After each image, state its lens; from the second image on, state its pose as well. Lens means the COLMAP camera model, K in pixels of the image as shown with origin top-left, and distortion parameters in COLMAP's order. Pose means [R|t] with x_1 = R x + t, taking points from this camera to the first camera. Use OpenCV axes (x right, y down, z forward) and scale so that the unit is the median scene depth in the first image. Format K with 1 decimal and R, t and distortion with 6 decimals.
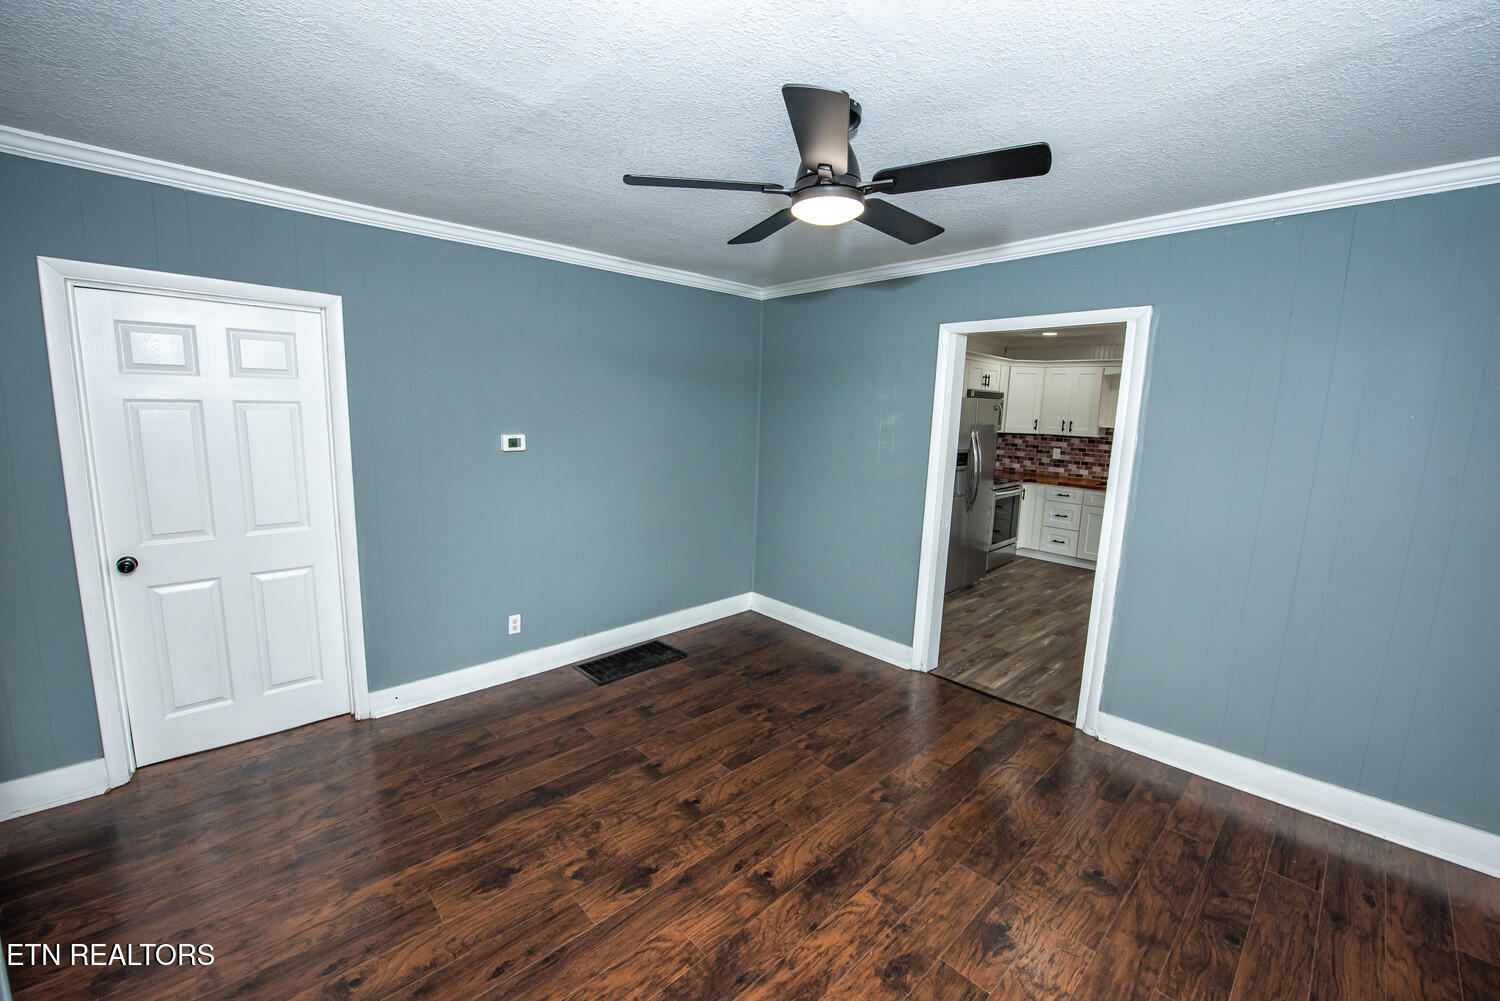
lens RADIAL K [[596.3, 0, 747.2], [0, 596.3, 496.8], [0, 0, 1]] dist [-0.015157, -0.000657]
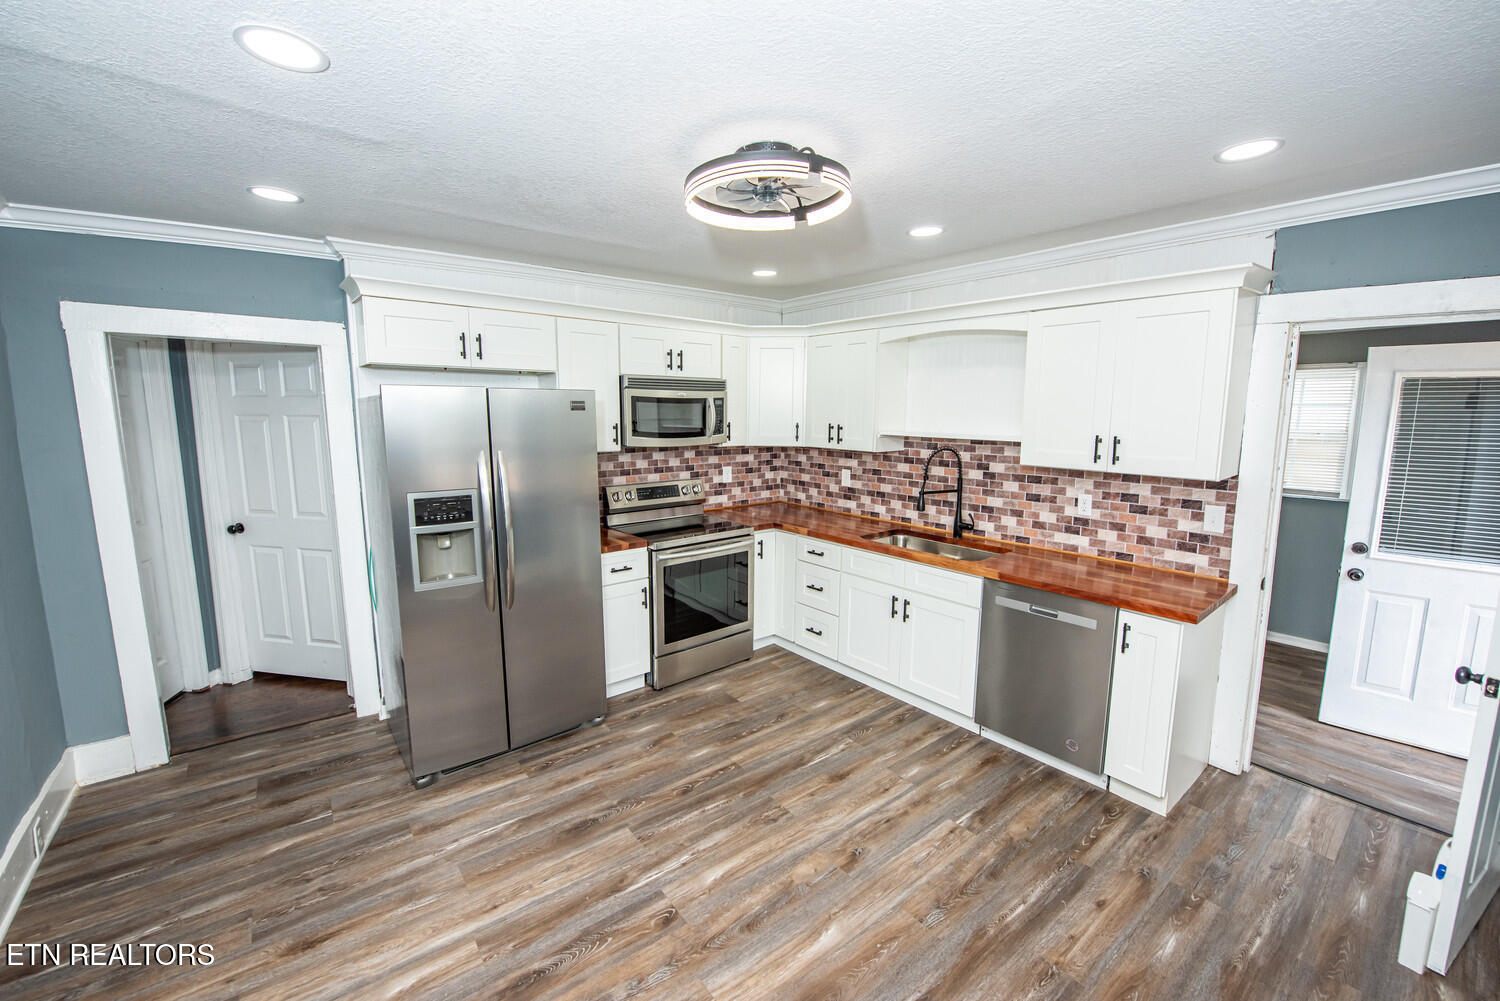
lens RADIAL K [[596.3, 0, 747.2], [0, 596.3, 496.8], [0, 0, 1]] dist [-0.015157, -0.000657]
pose [[0.996710, -0.010657, -0.080346, 1.320533], [0.009807, 0.999892, -0.010967, -0.133378], [0.080455, 0.010143, 0.996707, 1.064451]]
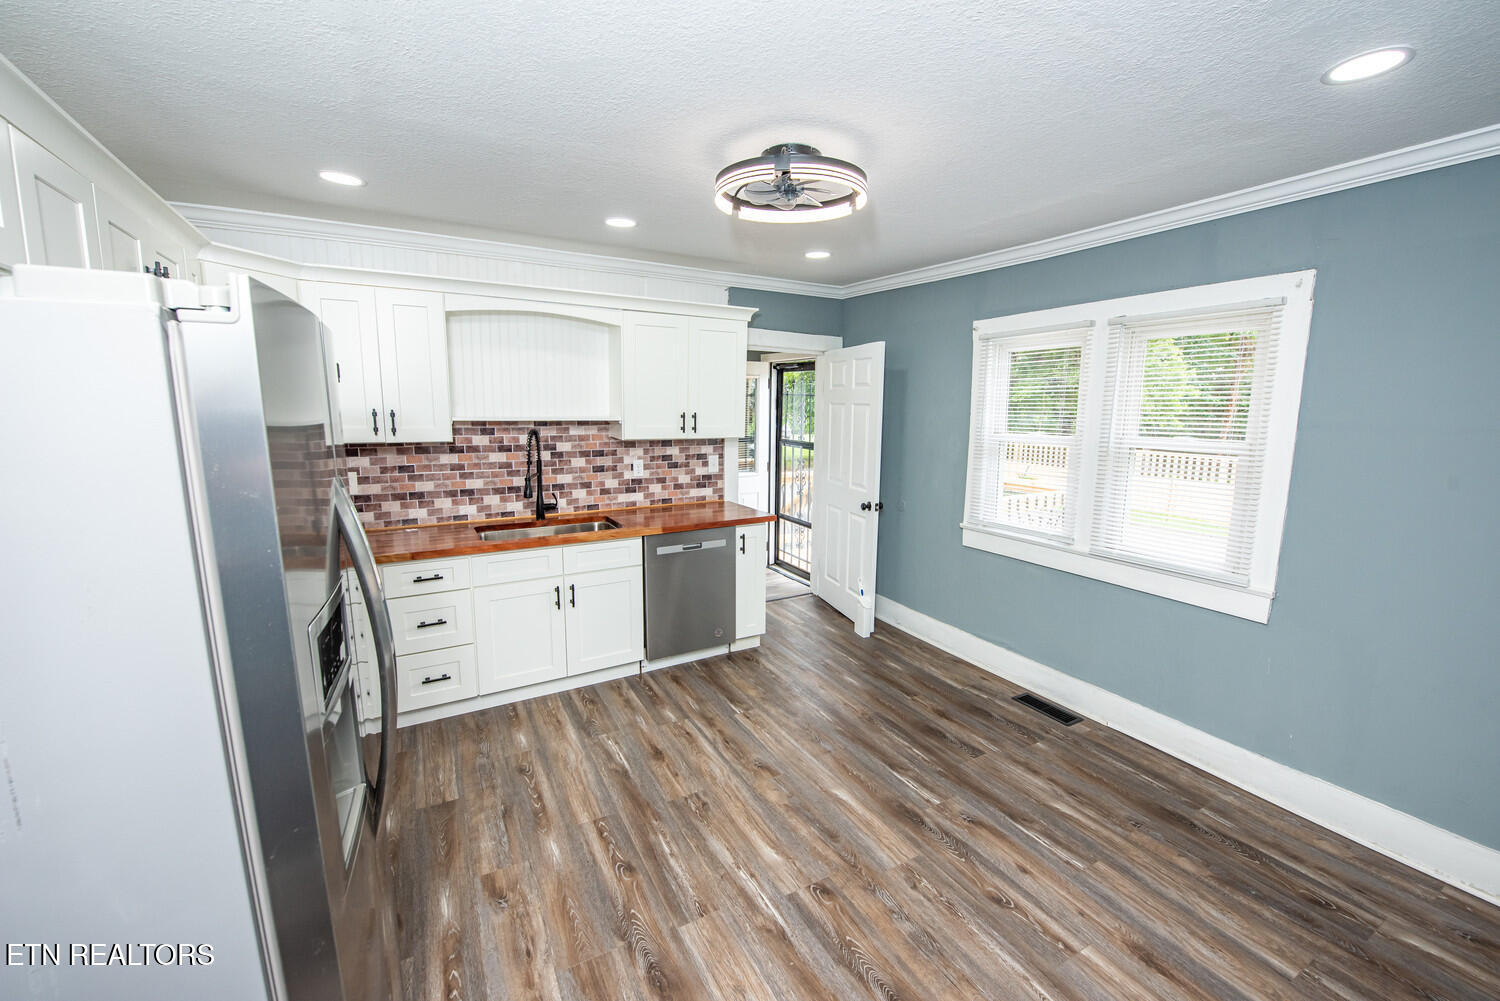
lens RADIAL K [[596.3, 0, 747.2], [0, 596.3, 496.8], [0, 0, 1]] dist [-0.015157, -0.000657]
pose [[0.239356, -0.175107, 0.955011, 0.457553], [0.145995, 0.978911, 0.142898, -0.233588], [-0.959893, 0.105223, 0.259873, 1.672914]]
